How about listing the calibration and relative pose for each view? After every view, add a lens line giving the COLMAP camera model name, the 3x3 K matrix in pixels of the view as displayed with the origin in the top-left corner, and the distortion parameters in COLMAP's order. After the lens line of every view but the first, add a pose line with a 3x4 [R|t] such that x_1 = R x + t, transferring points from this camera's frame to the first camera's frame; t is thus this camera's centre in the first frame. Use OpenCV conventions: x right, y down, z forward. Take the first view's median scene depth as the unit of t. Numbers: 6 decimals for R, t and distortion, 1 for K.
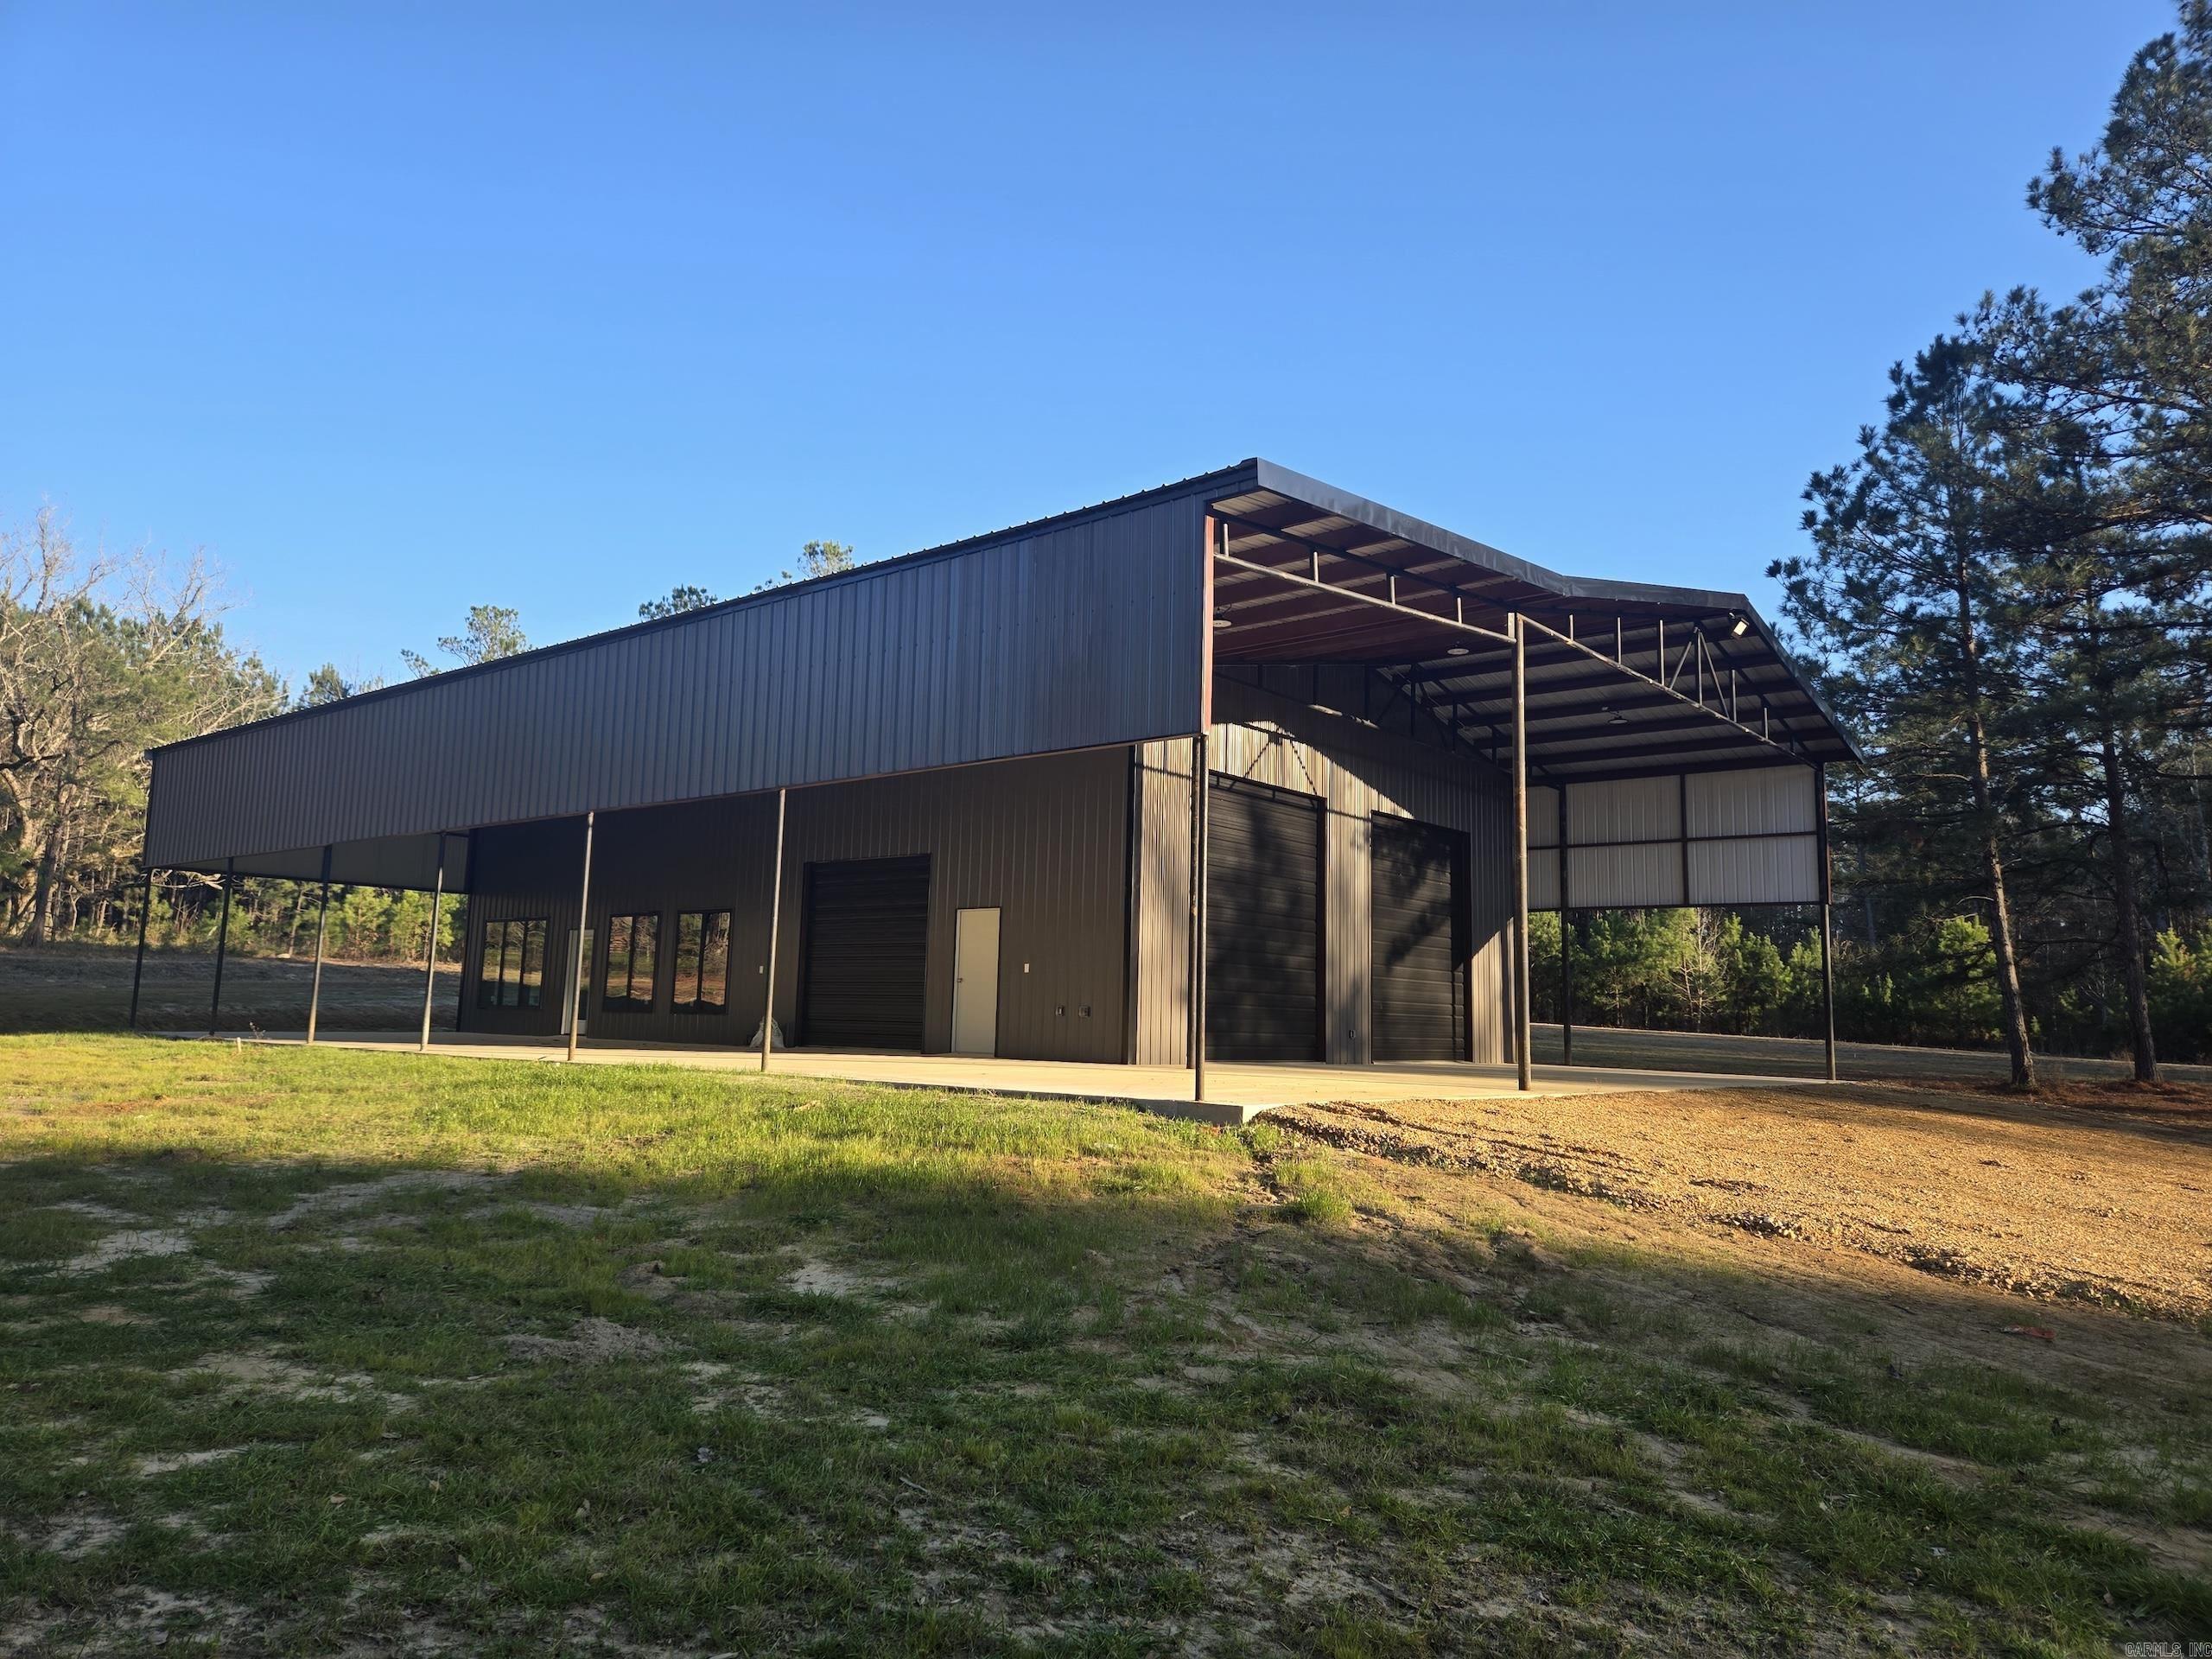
lens RADIAL K [[1483.7, 0, 1113.9], [0, 1483.7, 820.2], [0, 0, 1]] dist [0.078908, -0.002027]
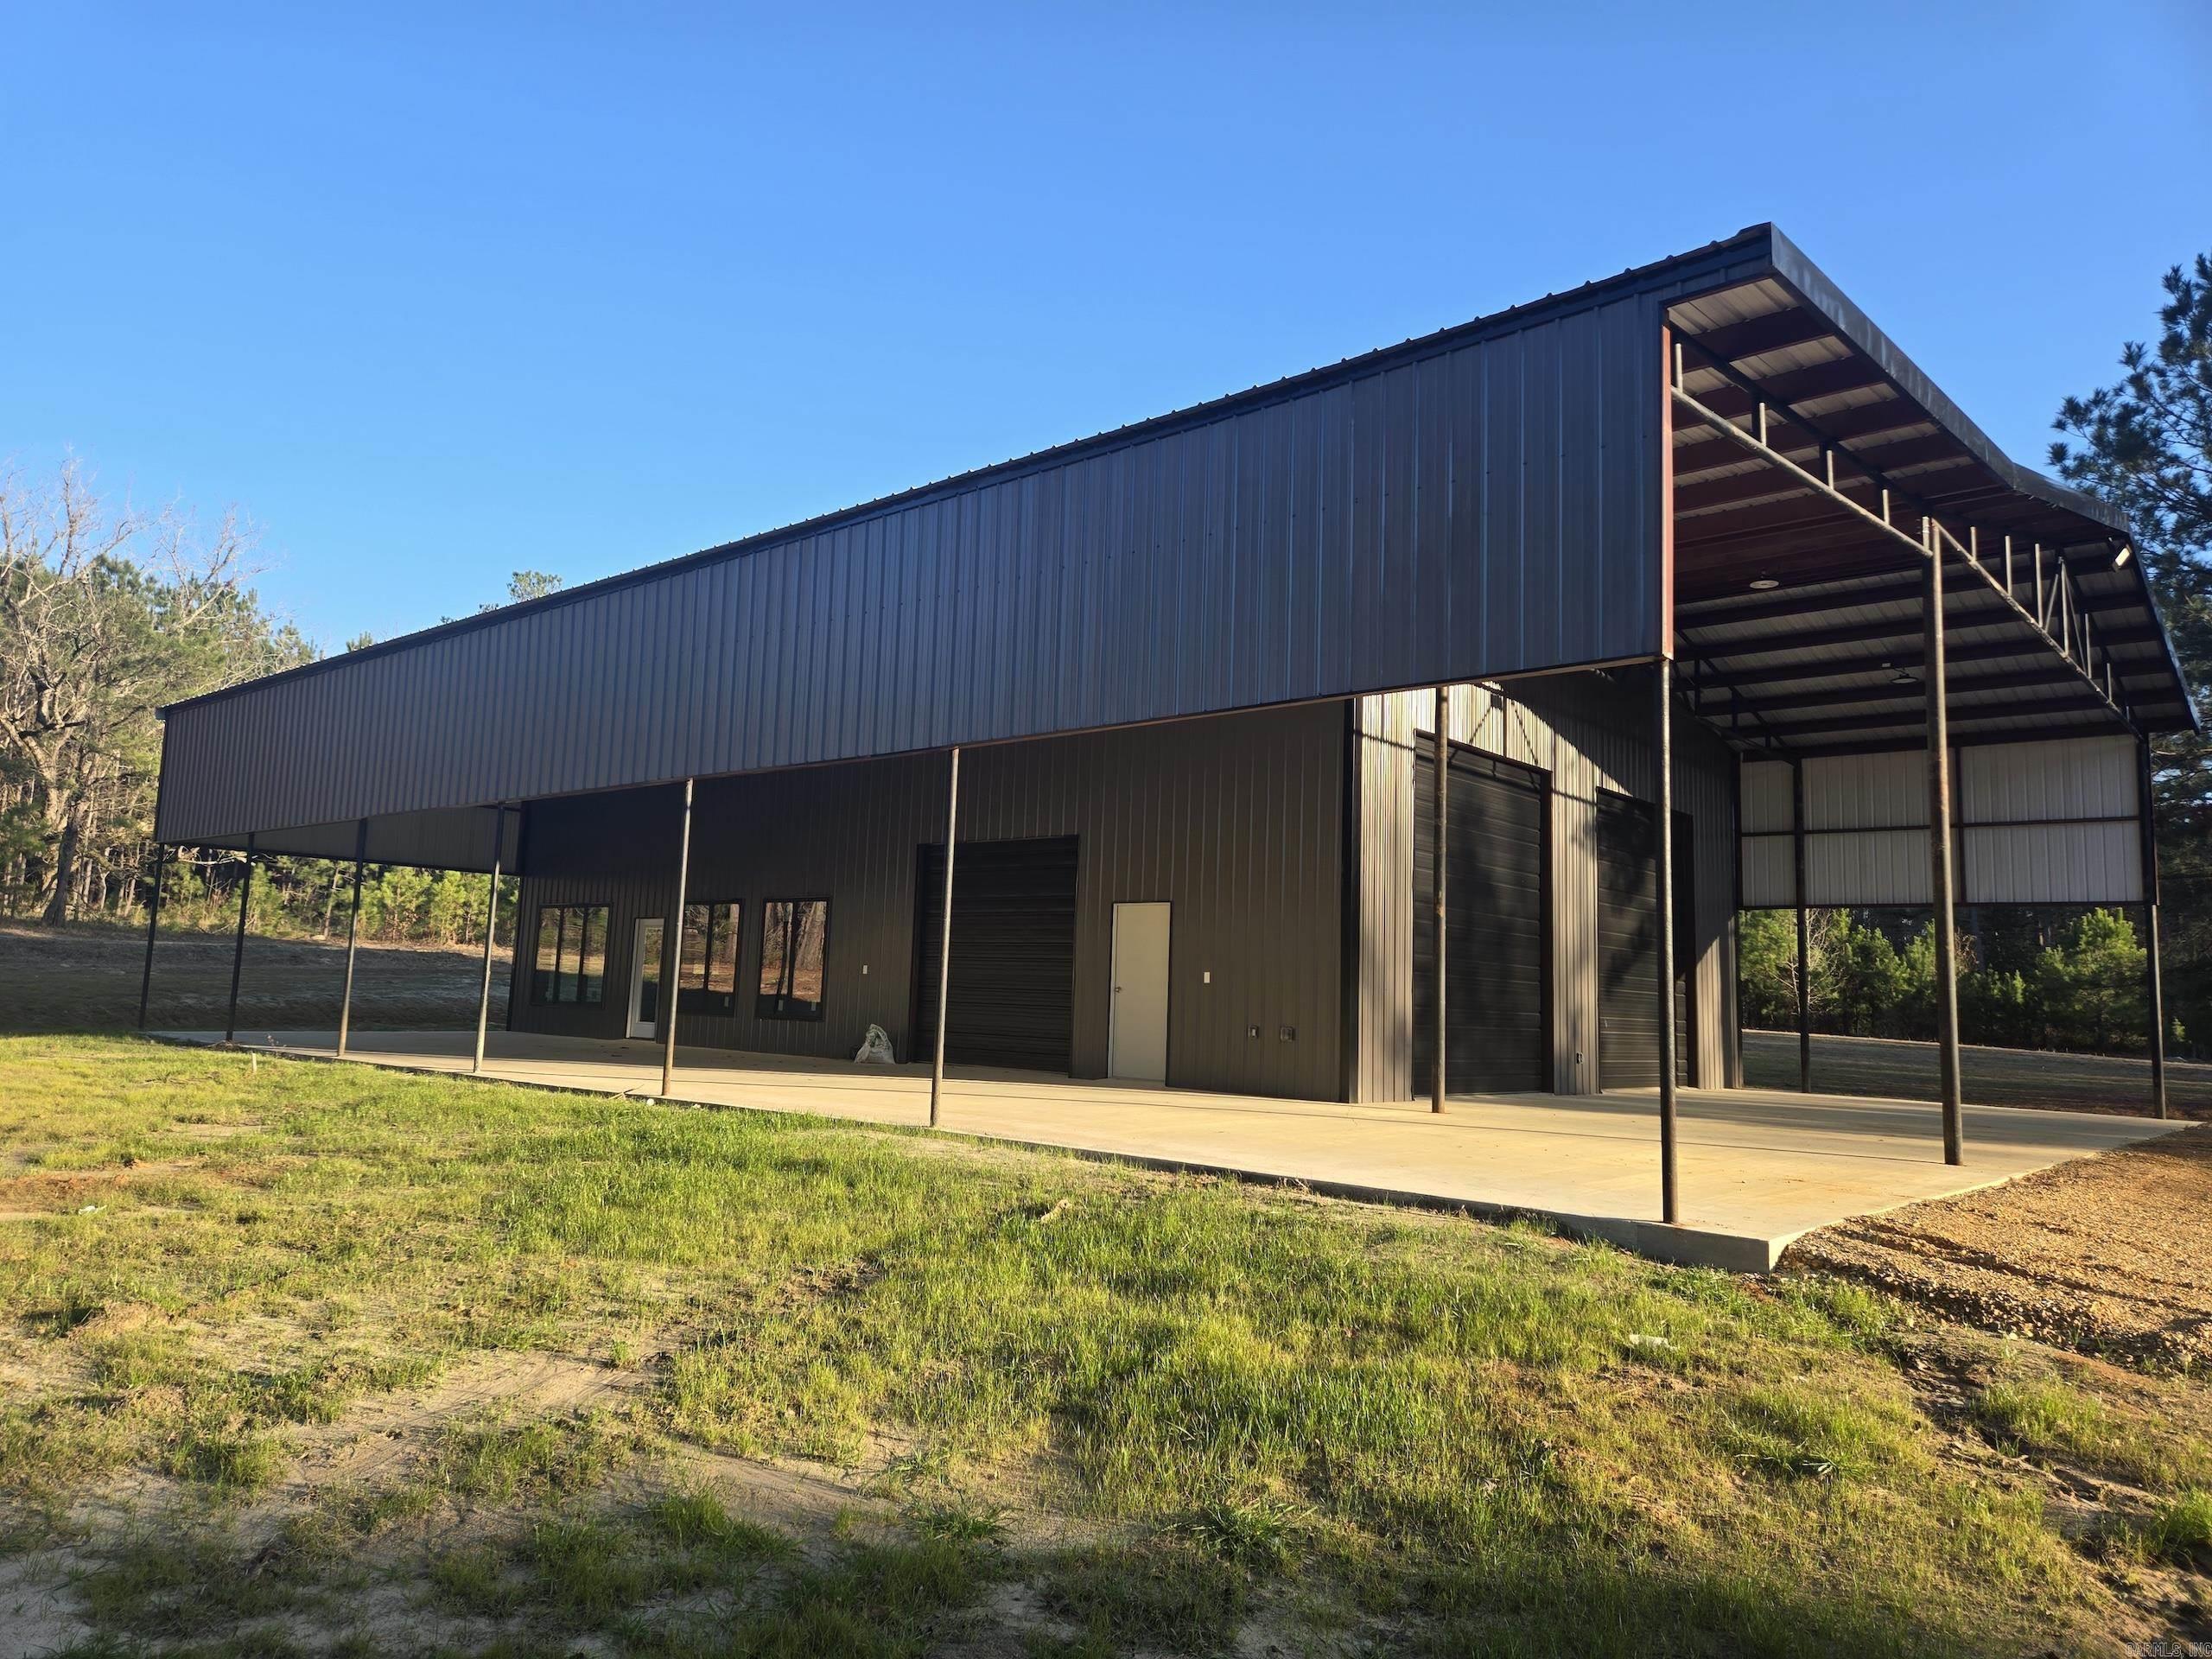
lens RADIAL K [[1483.7, 0, 1113.9], [0, 1483.7, 820.2], [0, 0, 1]] dist [0.078908, -0.002027]
pose [[0.999783, 0.007673, -0.019377, -0.059300], [-0.007442, 0.999900, 0.011990, 0.002756], [0.019467, -0.011843, 0.999740, 0.116984]]
